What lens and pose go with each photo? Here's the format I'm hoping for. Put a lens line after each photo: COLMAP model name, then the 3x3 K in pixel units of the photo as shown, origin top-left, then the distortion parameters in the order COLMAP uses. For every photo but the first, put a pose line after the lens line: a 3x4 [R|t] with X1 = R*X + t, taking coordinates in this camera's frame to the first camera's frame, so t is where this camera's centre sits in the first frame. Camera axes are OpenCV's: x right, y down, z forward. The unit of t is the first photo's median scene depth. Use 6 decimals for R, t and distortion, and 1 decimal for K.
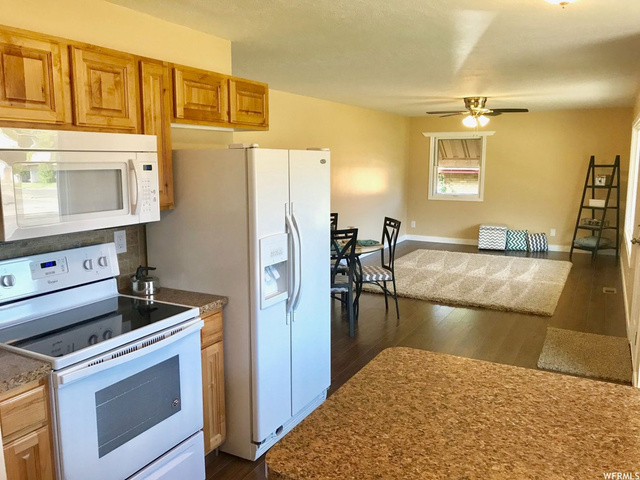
lens RADIAL K [[528.6, 0, 320.0], [0, 528.6, 240.0], [0, 0, 1]] dist [0.002559, -0.002771]
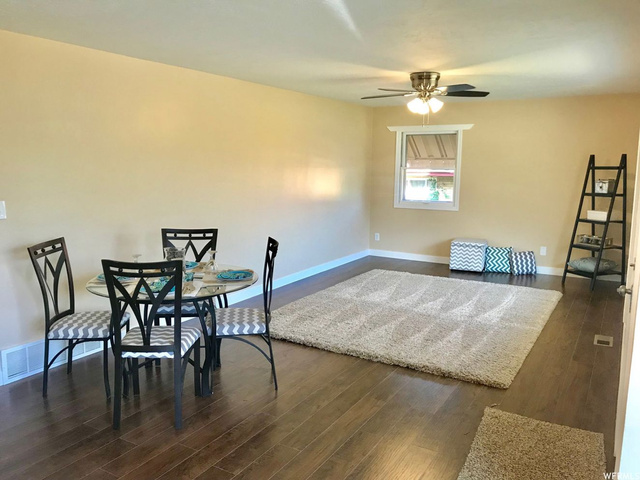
lens RADIAL K [[528.6, 0, 320.0], [0, 528.6, 240.0], [0, 0, 1]] dist [0.002559, -0.002771]
pose [[0.999271, 0.012864, -0.035940, 0.141980], [-0.012991, 0.999910, -0.003296, -0.025422], [0.035894, 0.003760, 0.999349, 0.203795]]
